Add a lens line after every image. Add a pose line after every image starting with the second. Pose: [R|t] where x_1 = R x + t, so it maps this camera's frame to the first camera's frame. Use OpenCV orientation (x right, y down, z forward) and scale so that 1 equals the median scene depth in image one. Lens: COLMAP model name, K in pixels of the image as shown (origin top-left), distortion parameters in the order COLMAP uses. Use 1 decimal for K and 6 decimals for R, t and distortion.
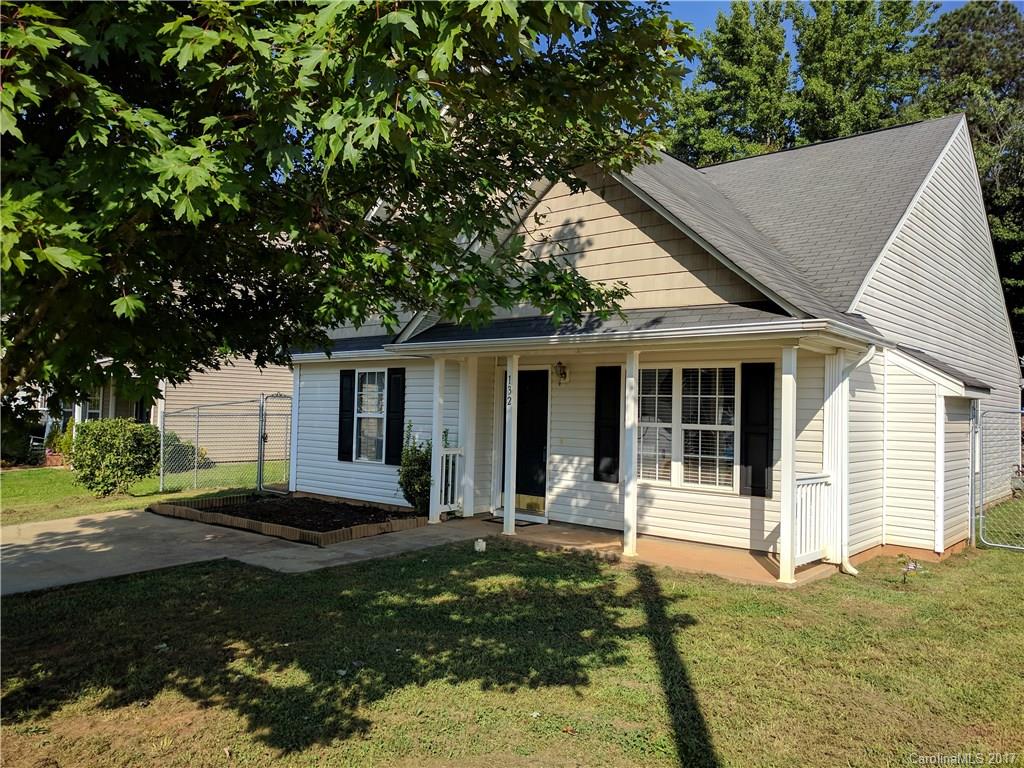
lens RADIAL K [[773.5, 0, 510.8], [0, 773.5, 385.1], [0, 0, 1]] dist [-0.006480, 0.024143]
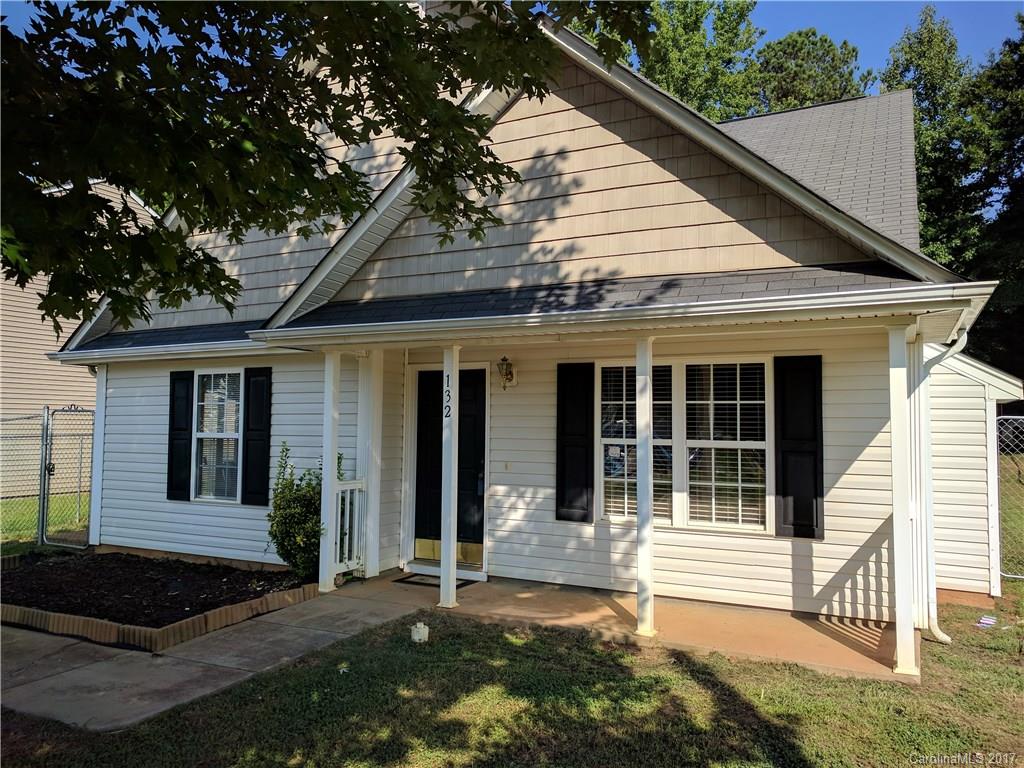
lens RADIAL K [[773.5, 0, 514.3], [0, 773.5, 383.6], [0, 0, 1]] dist [-0.006480, 0.024143]
pose [[0.972393, -0.002792, 0.233332, -0.101580], [0.007023, 0.999826, -0.017305, 0.007461], [-0.233243, 0.018466, 0.972243, 0.301980]]
